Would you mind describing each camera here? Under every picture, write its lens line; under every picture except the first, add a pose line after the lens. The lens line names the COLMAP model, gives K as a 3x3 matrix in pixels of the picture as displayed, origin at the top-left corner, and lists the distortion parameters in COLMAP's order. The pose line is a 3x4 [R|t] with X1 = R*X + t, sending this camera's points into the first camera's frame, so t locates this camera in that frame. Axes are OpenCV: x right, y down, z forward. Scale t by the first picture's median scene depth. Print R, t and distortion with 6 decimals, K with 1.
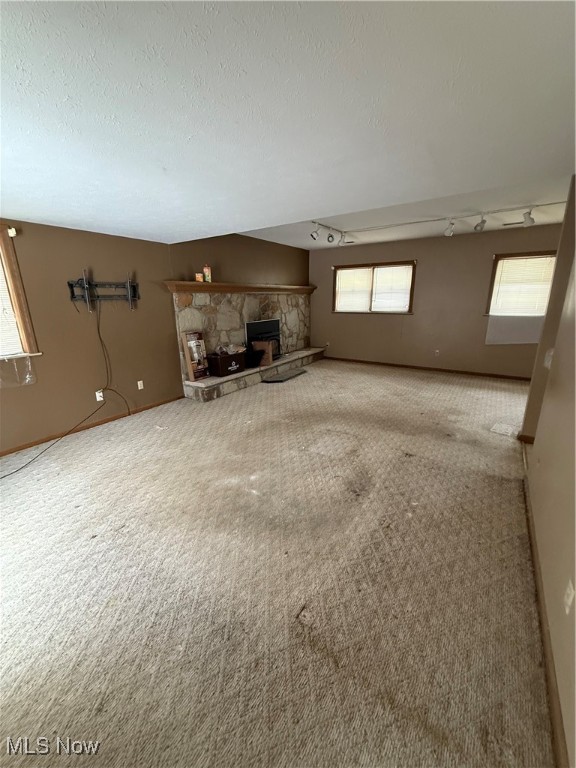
lens RADIAL K [[305.6, 0, 287.9], [0, 305.6, 380.0], [0, 0, 1]] dist [0.001095, -0.000097]
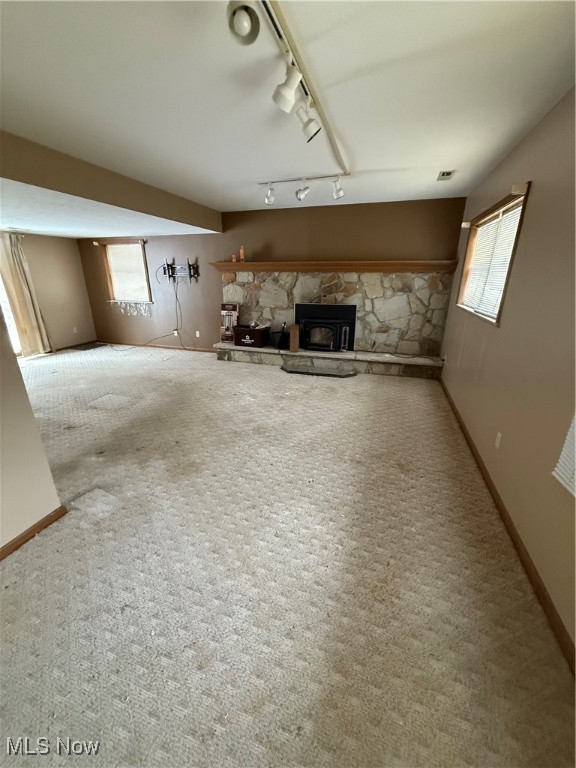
lens RADIAL K [[305.6, 0, 287.9], [0, 305.6, 380.0], [0, 0, 1]] dist [0.001095, -0.000097]
pose [[0.271651, 0.322256, -0.906839, 0.850604], [-0.257845, 0.932194, 0.254027, -0.212664], [0.927212, 0.164817, 0.336324, 0.739772]]
